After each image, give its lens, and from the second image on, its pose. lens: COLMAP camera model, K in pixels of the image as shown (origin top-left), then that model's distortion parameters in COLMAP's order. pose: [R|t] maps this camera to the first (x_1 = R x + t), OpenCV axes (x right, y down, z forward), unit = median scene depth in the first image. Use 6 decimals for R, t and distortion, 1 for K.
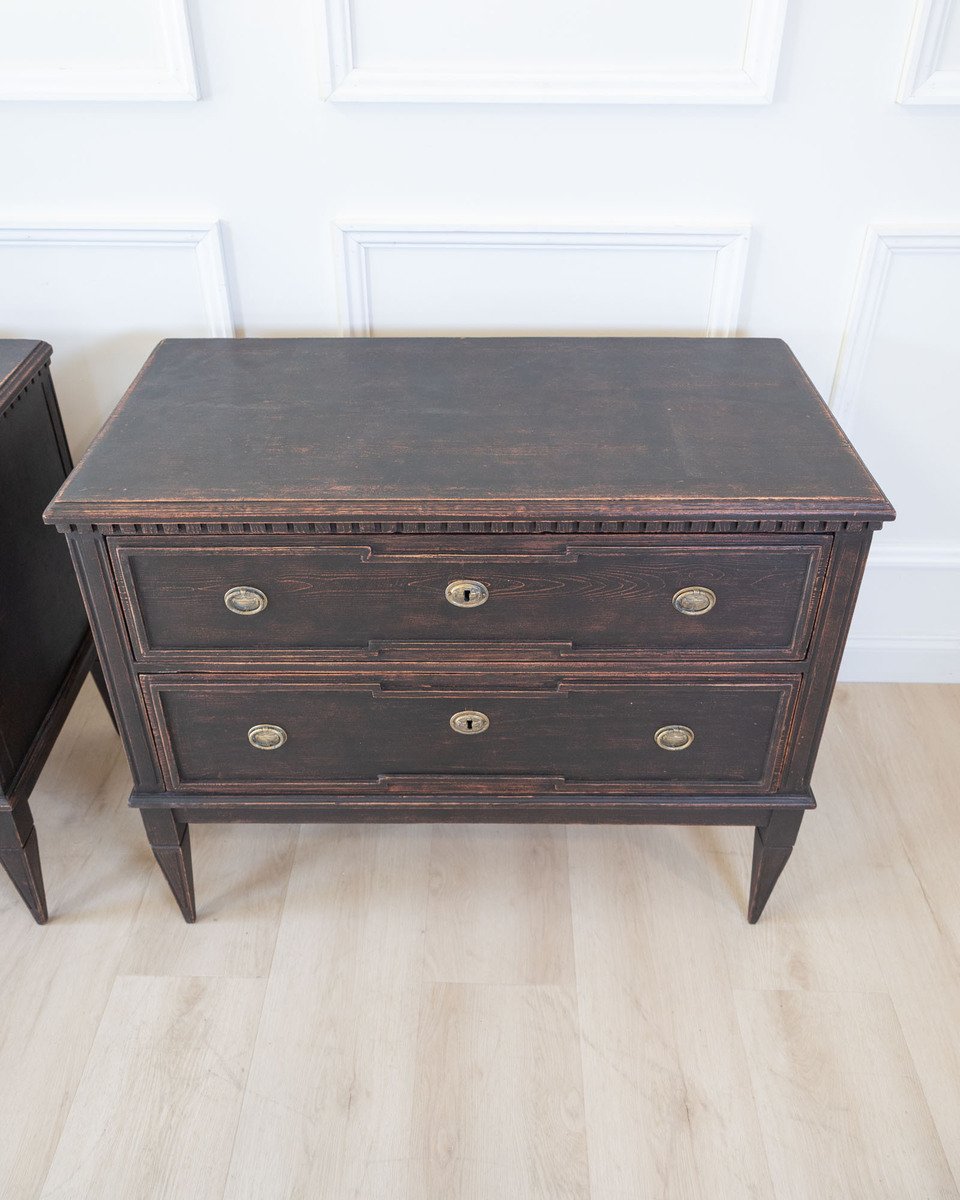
lens RADIAL K [[974.3, 0, 472.5], [0, 974.3, 453.5], [0, 0, 1]] dist [-0.000879, 0.006322]
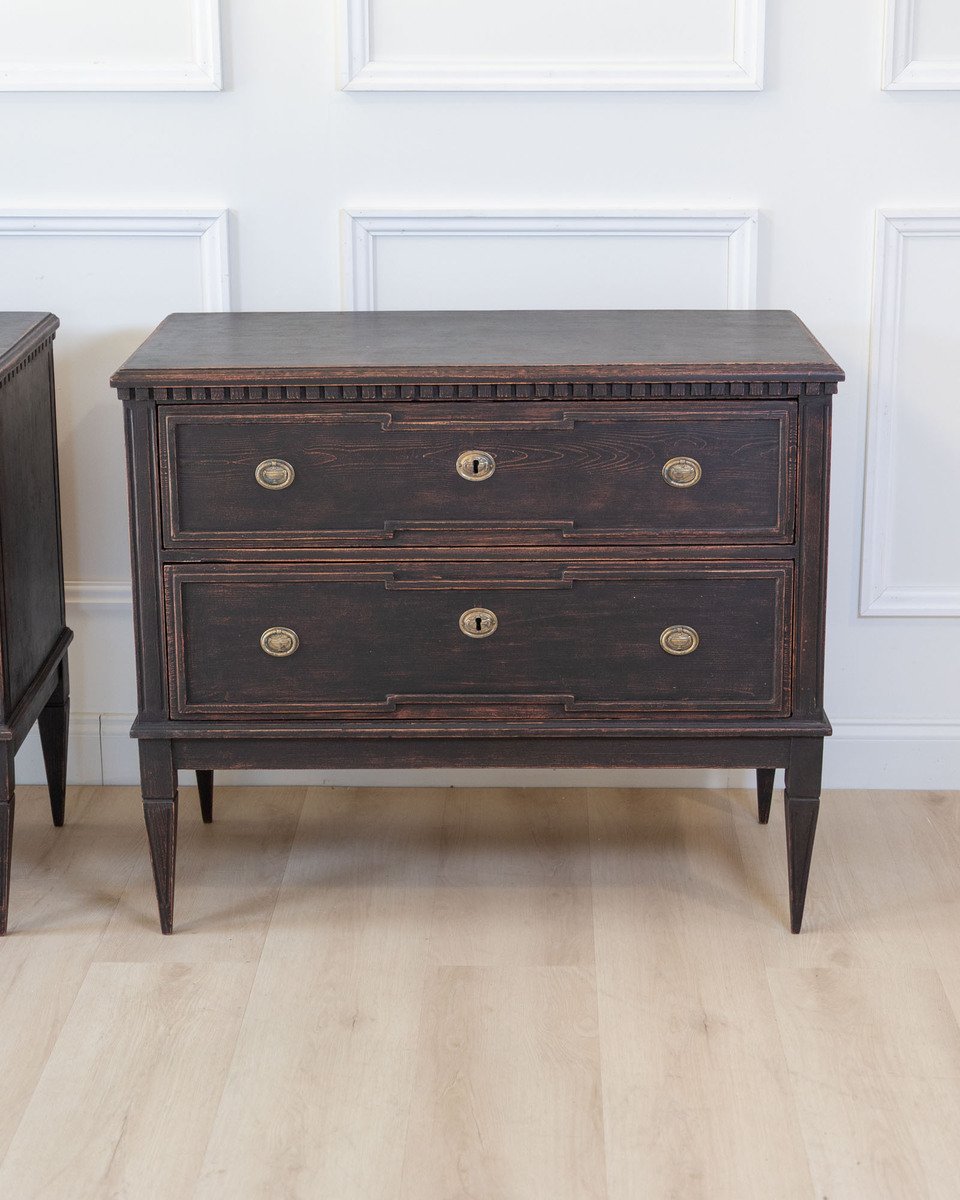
lens RADIAL K [[2147.3, 0, 484.3], [0, 2147.3, 501.5], [0, 0, 1]] dist [0.014961, 0.029590]
pose [[0.999994, -0.001723, -0.002905, 0.010275], [0.000801, 0.956523, -0.291655, 0.846256], [0.003282, 0.291651, 0.956519, -1.248773]]
